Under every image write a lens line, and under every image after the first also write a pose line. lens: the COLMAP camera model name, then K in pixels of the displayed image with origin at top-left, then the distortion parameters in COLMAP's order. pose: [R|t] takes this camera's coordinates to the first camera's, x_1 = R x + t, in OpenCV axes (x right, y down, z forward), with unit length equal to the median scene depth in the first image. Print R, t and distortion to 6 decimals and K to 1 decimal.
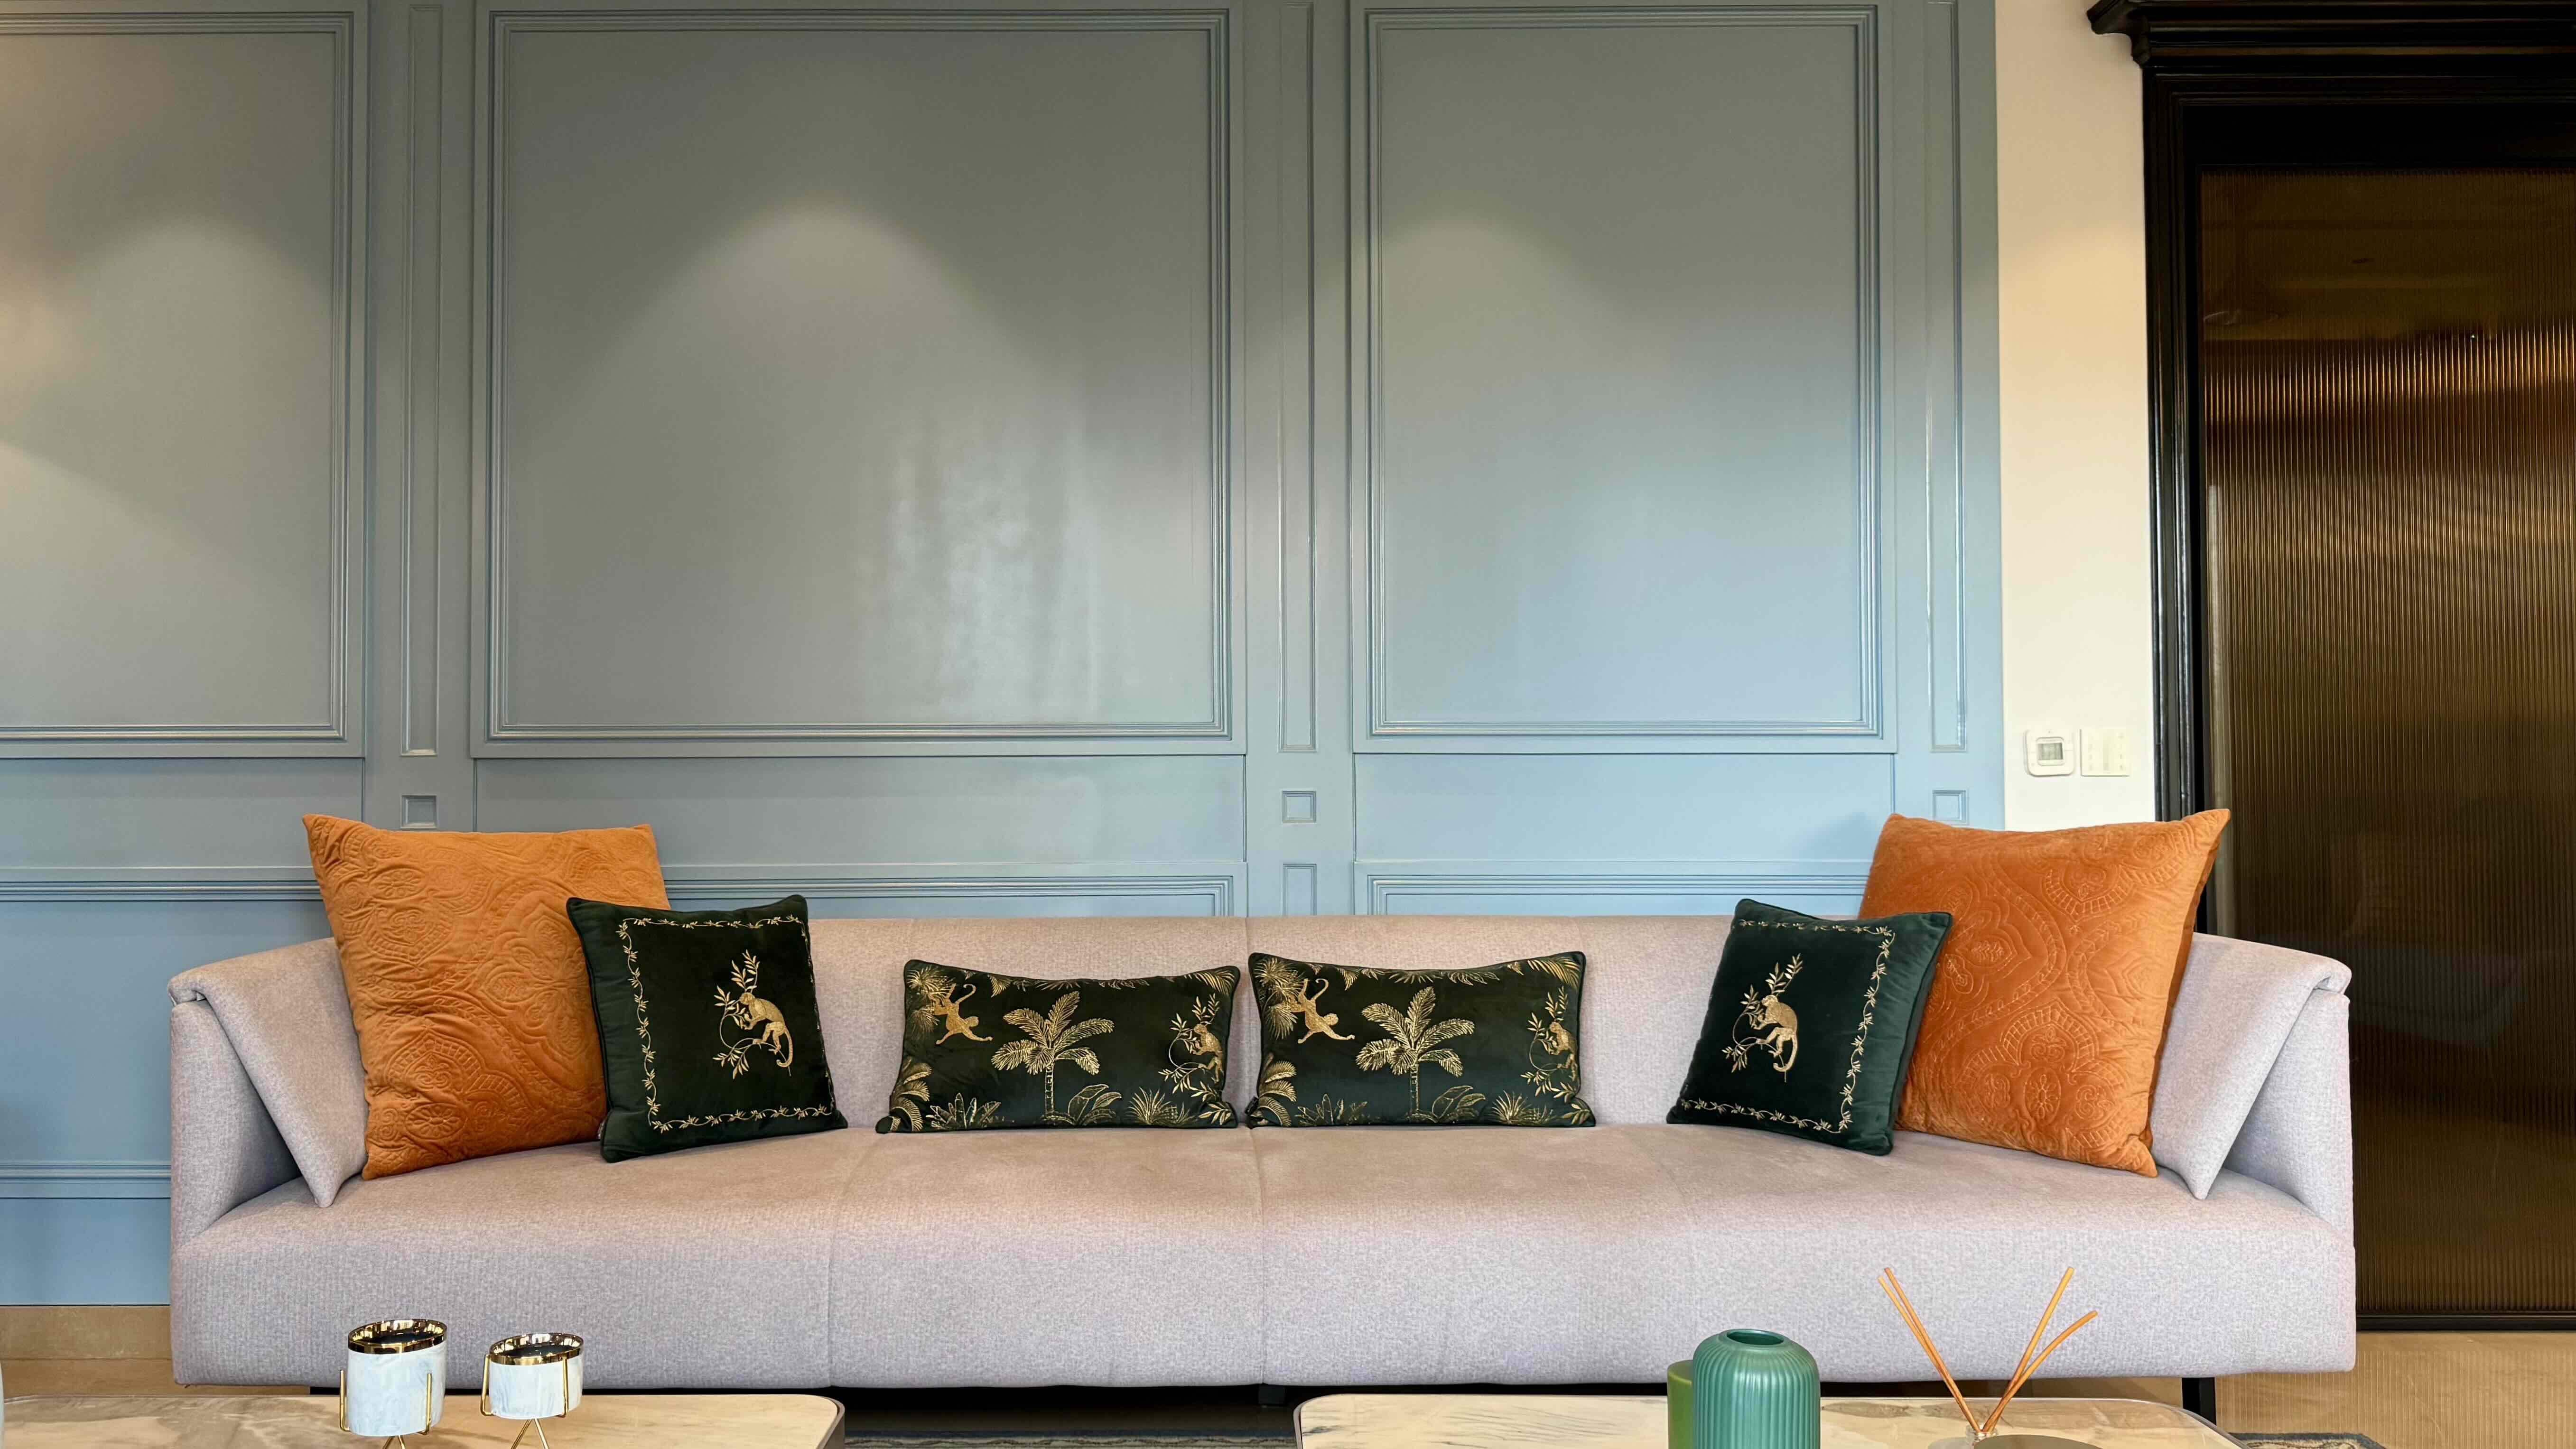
lens RADIAL K [[1895.7, 0, 1226.8], [0, 1895.7, 718.0], [0, 0, 1]] dist [0.090222, -0.006889]
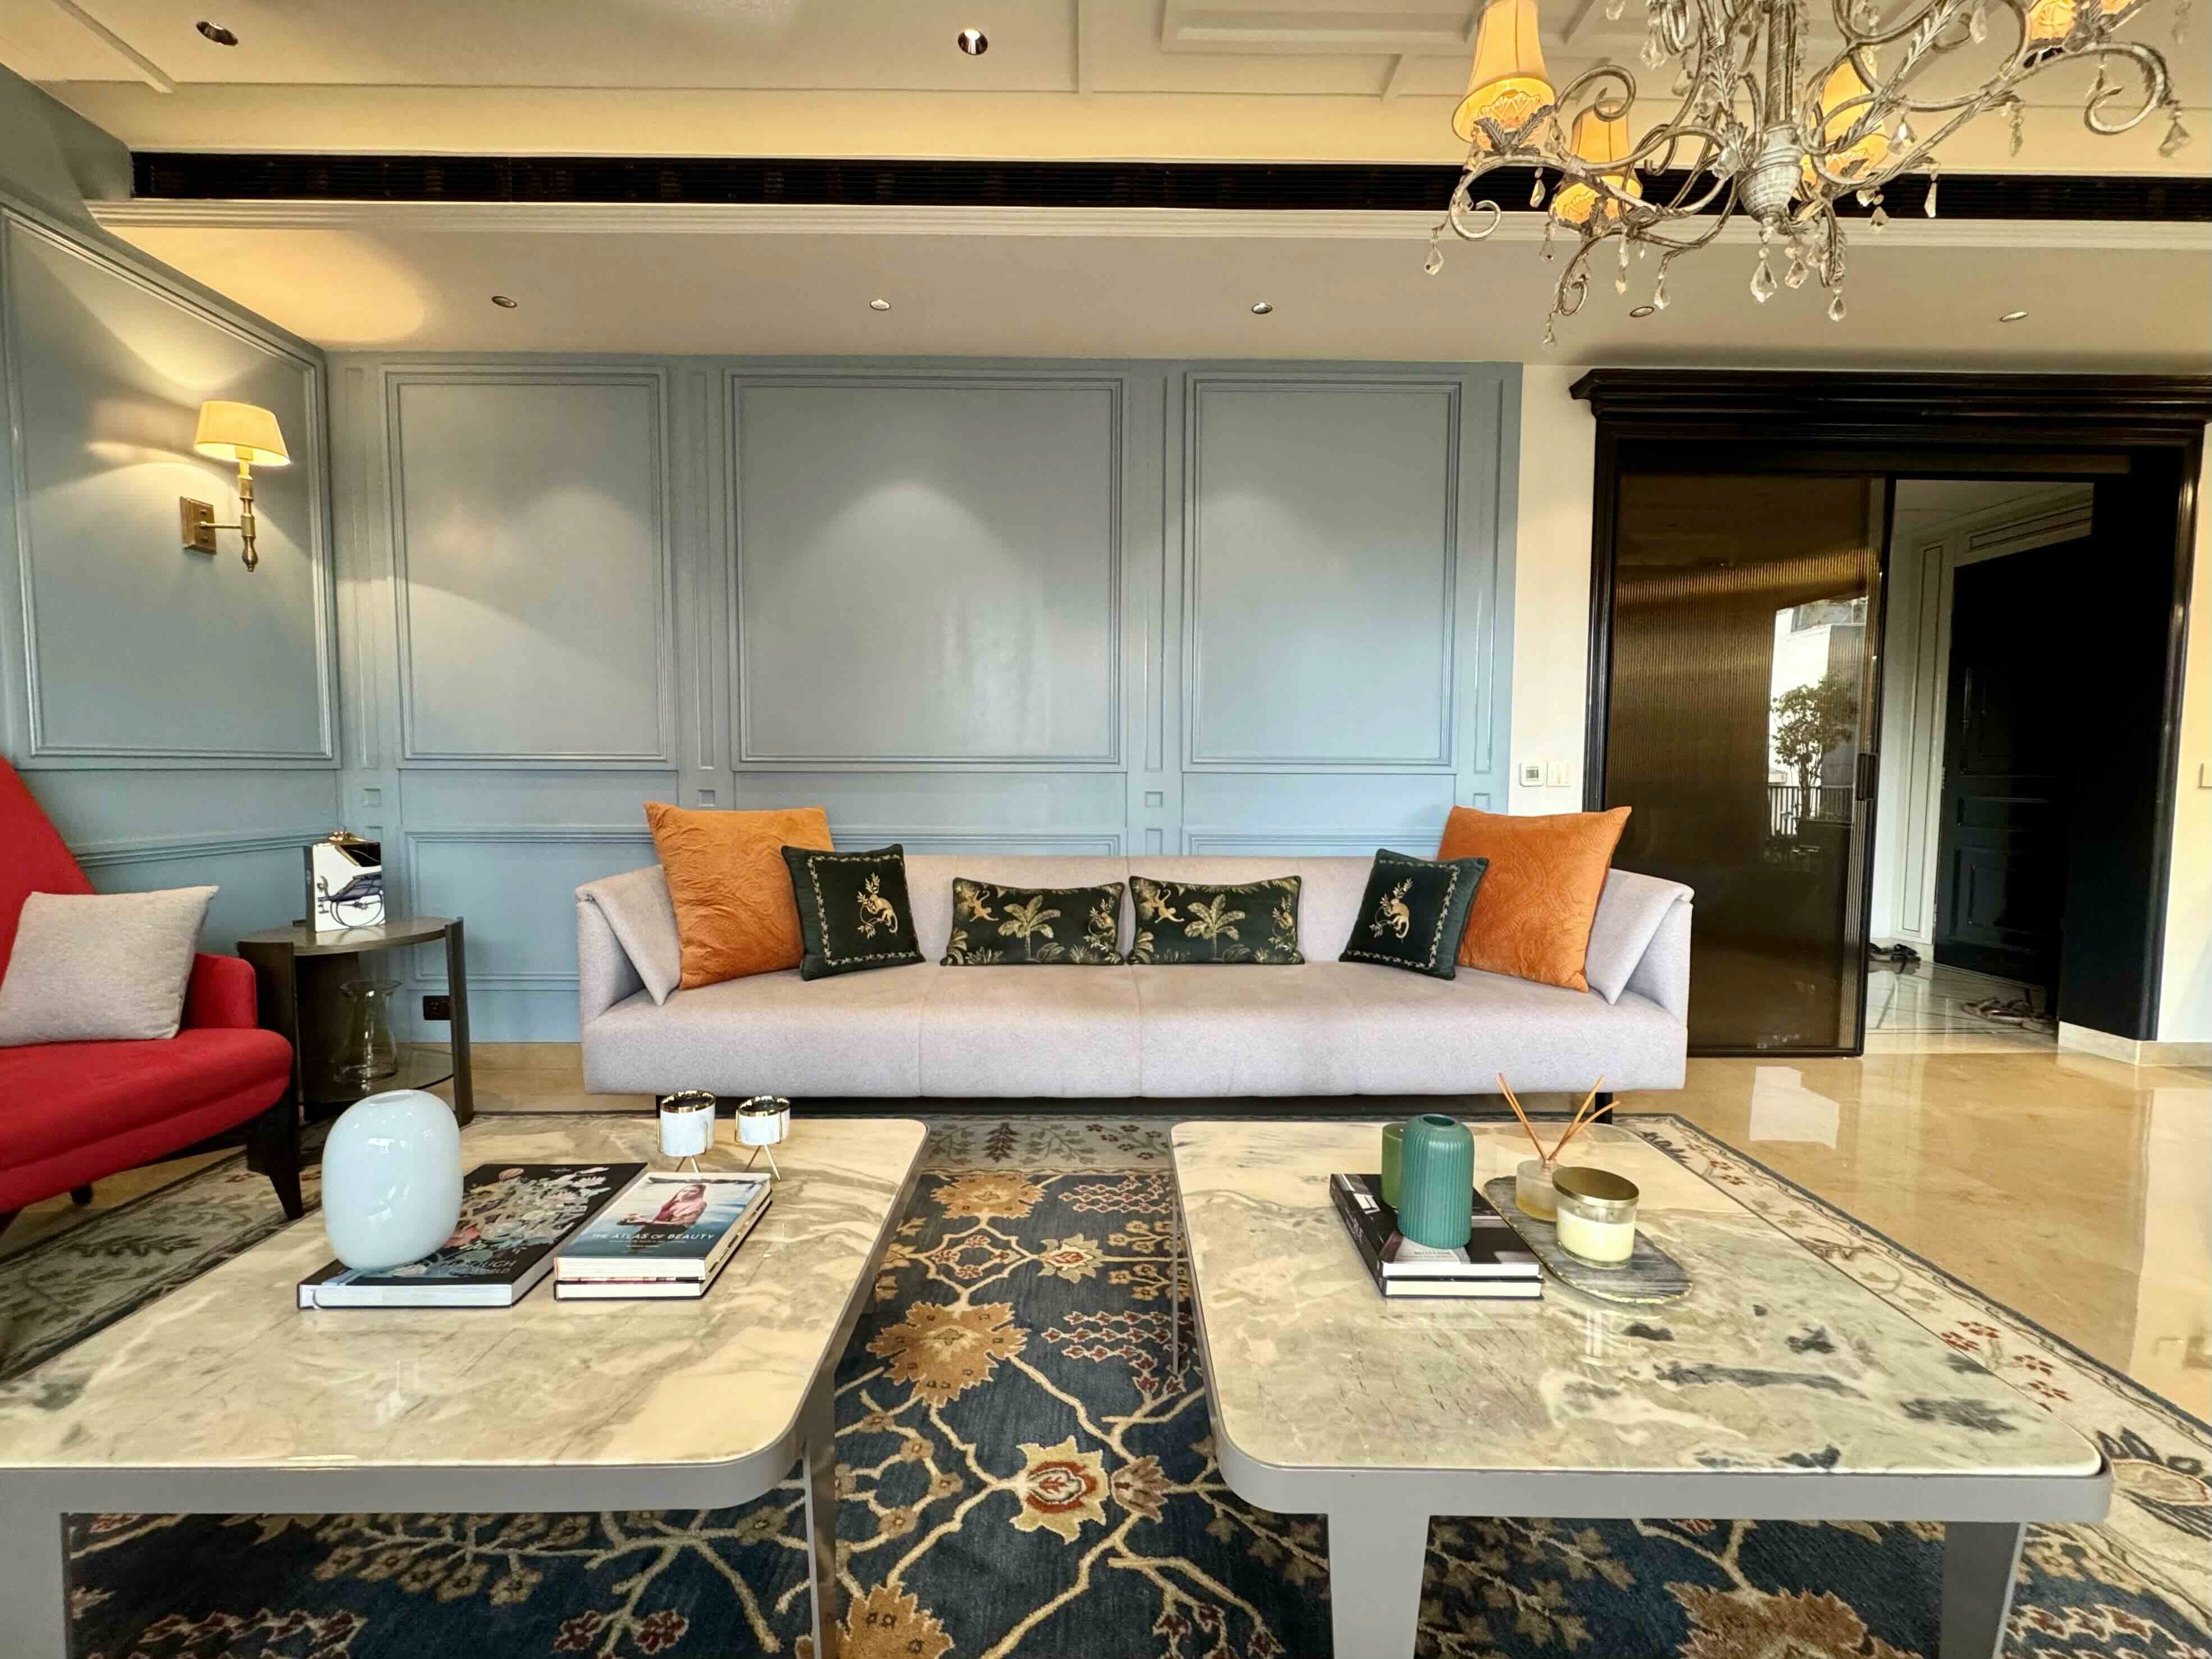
lens RADIAL K [[890.1, 0, 1111.4], [0, 890.1, 835.0], [0, 0, 1]] dist [0.000741, 0.000012]
pose [[0.999898, 0.006822, 0.012559, -0.019531], [-0.008050, 0.994910, 0.100446, -0.010182], [-0.011810, -0.100537, 0.994863, 0.099409]]
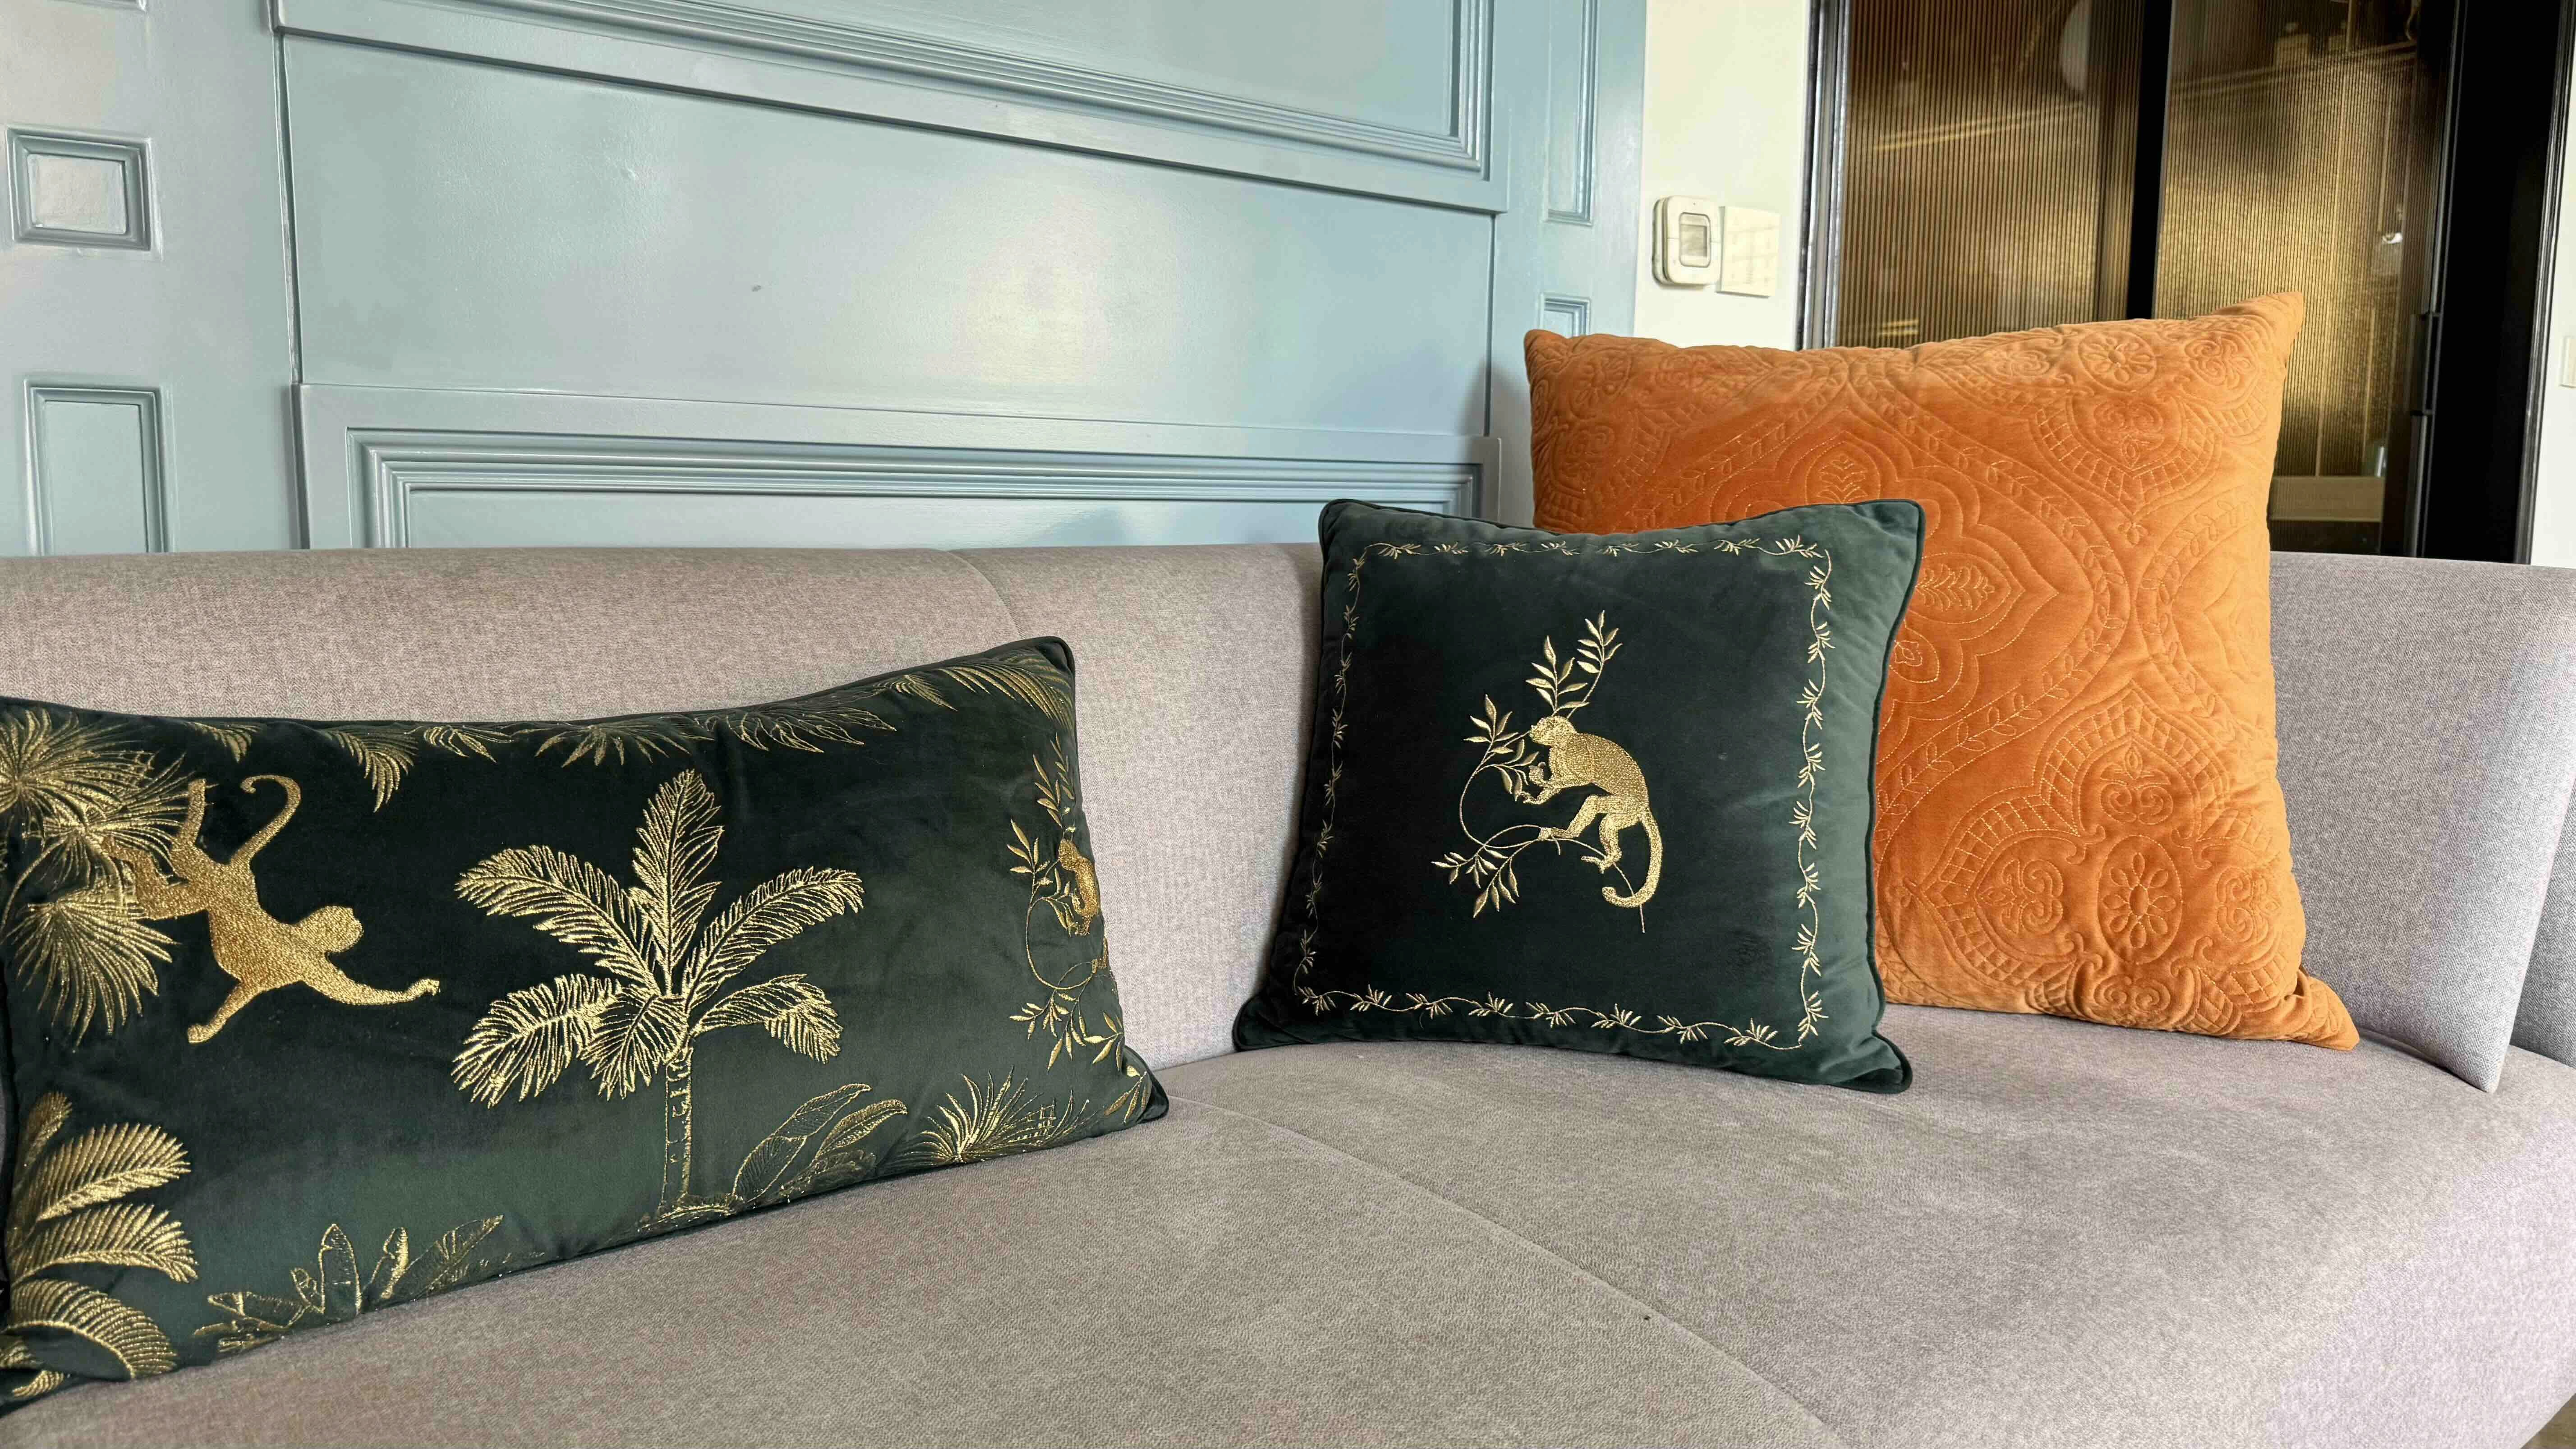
lens RADIAL K [[1810.6, 0, 1283.6], [0, 1810.6, 719.7], [0, 0, 1]] dist [0.085892, -0.113231]
pose [[0.791098, -0.068614, 0.607829, 0.007620], [-0.031582, 0.987782, 0.152609, 0.088680], [-0.610874, -0.139925, 0.779265, 0.733516]]
